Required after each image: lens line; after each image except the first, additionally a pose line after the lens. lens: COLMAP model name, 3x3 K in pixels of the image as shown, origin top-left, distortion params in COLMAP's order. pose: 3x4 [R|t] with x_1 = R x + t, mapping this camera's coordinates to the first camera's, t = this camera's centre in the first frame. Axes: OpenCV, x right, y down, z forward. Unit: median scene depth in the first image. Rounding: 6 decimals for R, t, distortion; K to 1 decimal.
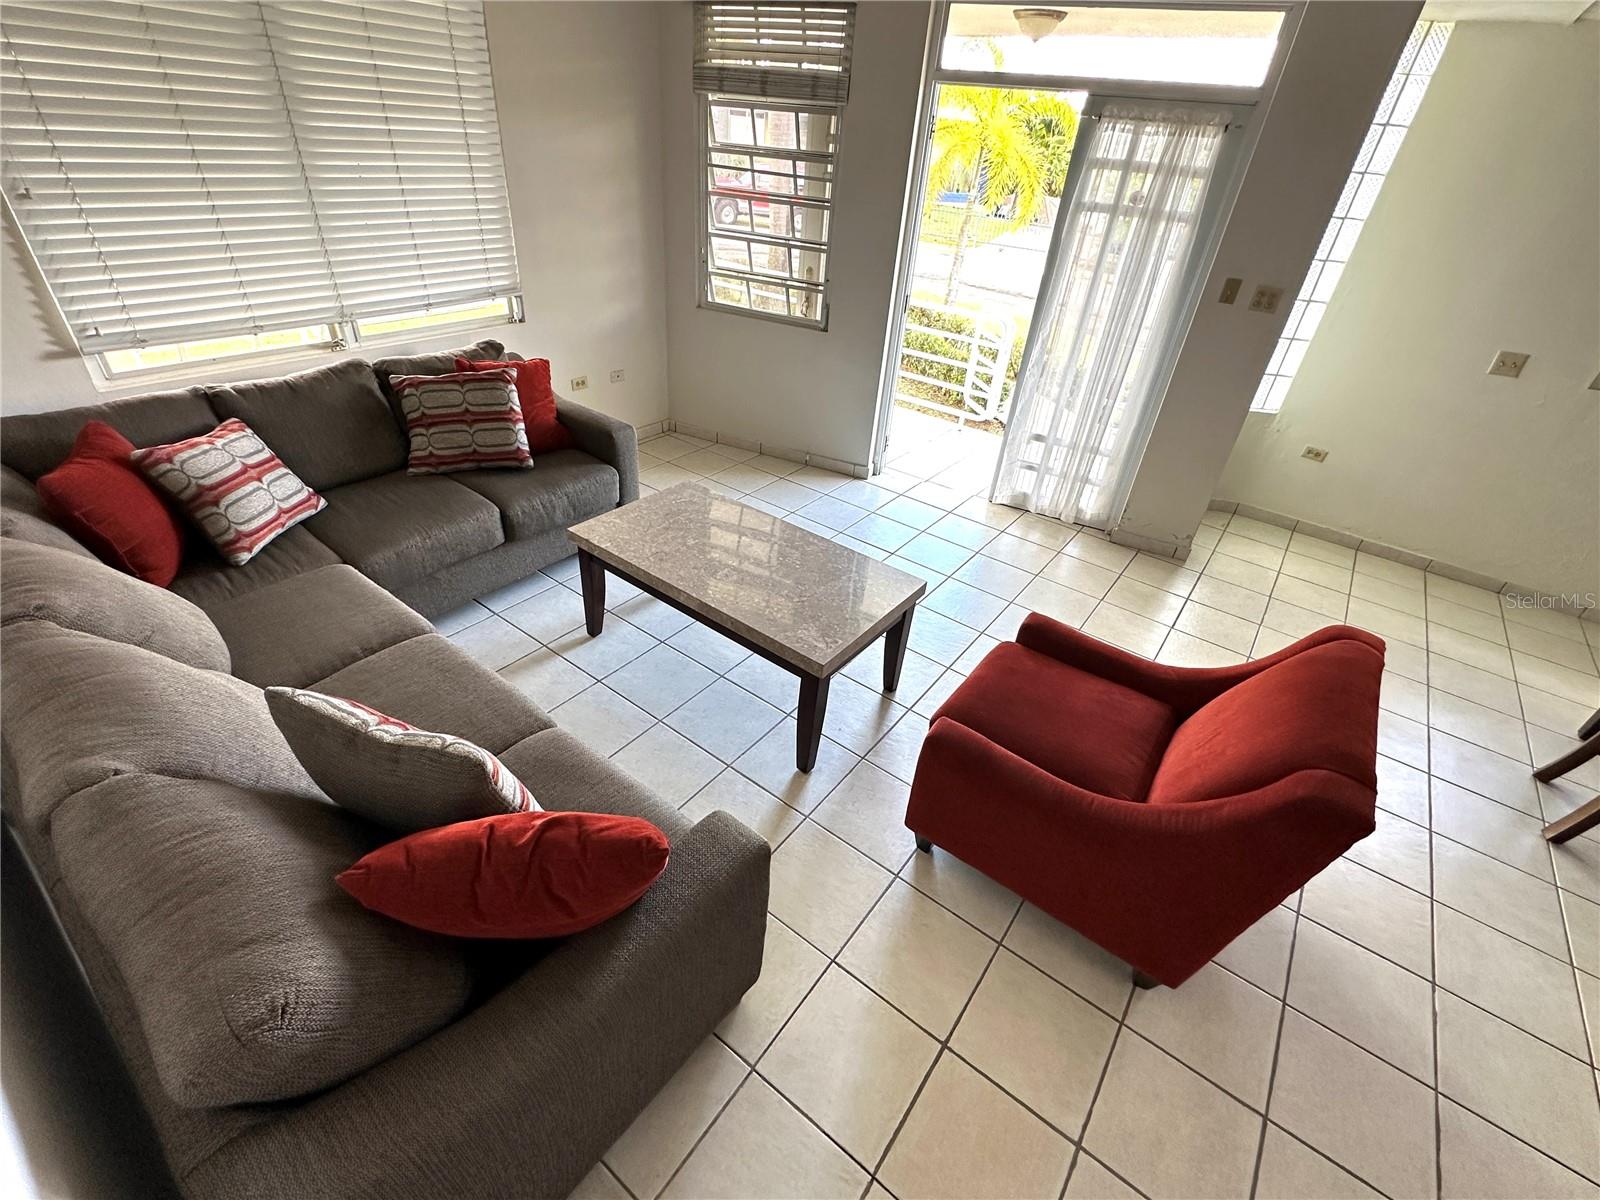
lens RADIAL K [[712.7, 0, 797.9], [0, 712.7, 591.7], [0, 0, 1]] dist [-0.000580, -0.000447]
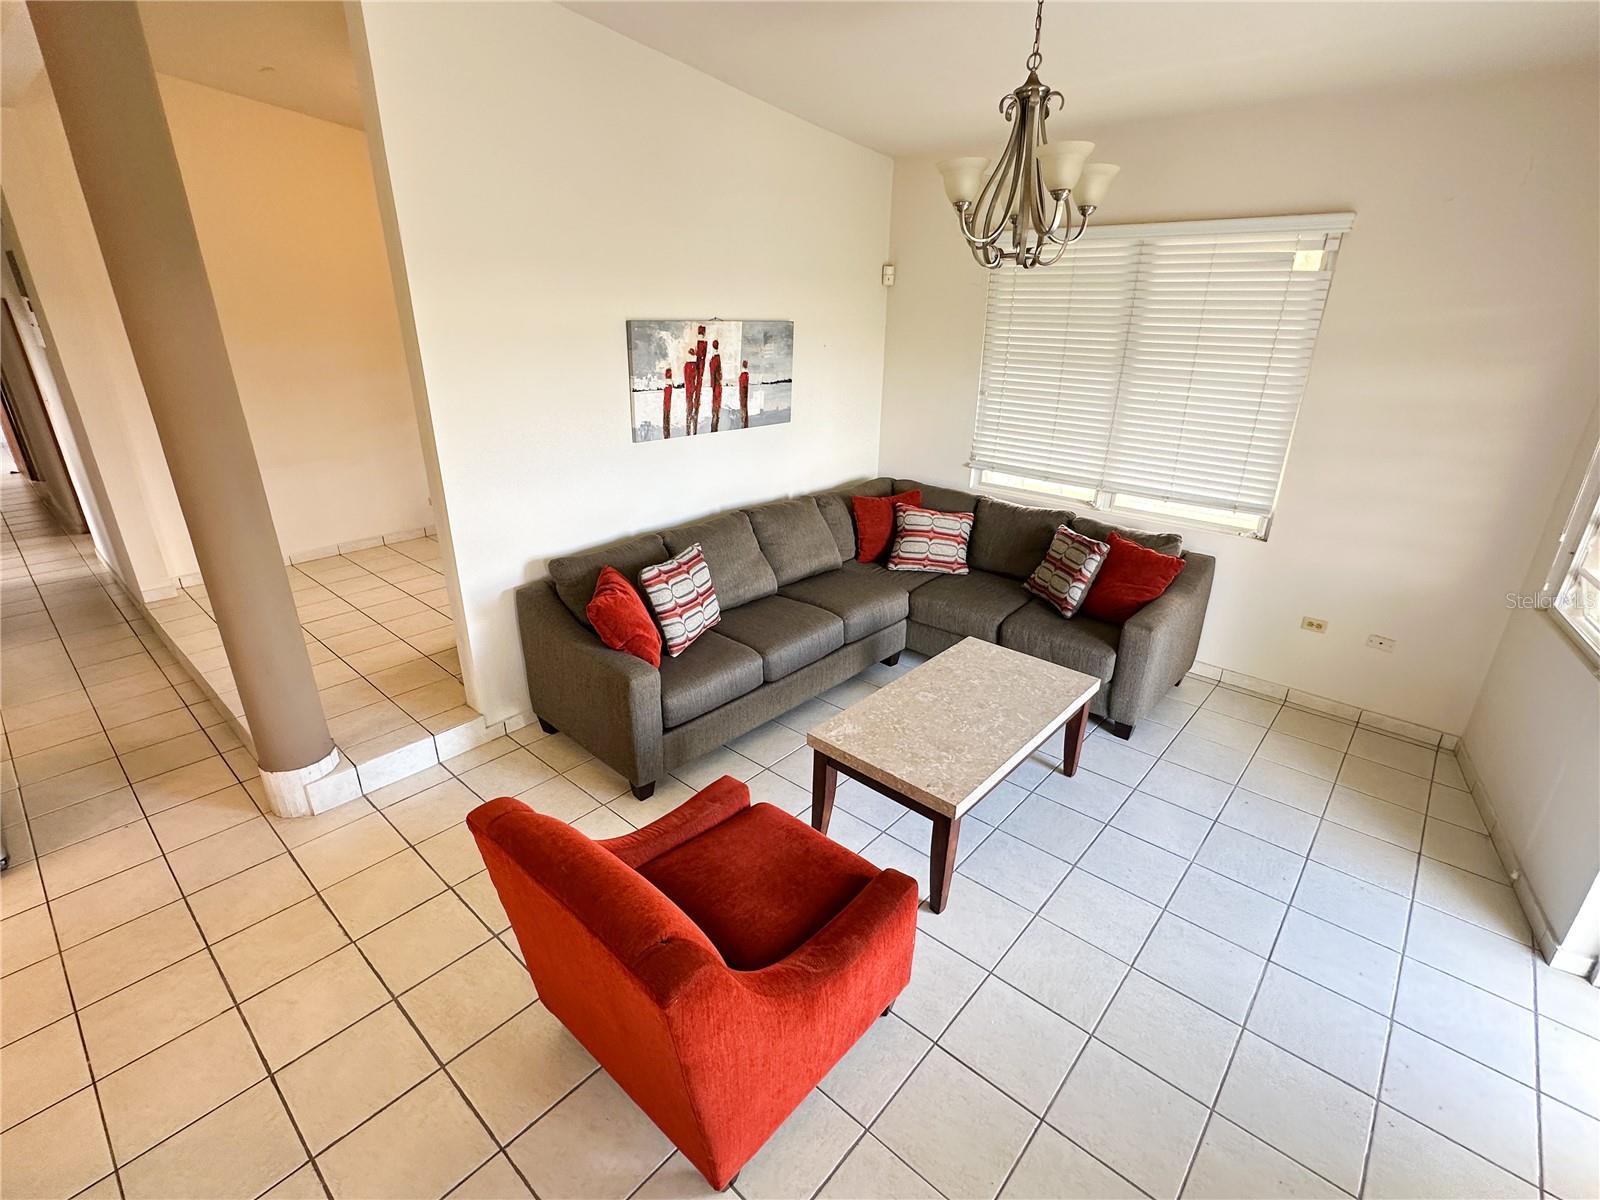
lens RADIAL K [[748.8, 0, 800.0], [0, 748.8, 600.0], [0, 0, 1]] dist [-0.001655, 0.000012]
pose [[-0.069505, 0.312831, -0.947262, 0.898052], [-0.559236, 0.774104, 0.296680, -0.341338], [0.826090, 0.550364, 0.121142, 0.490716]]
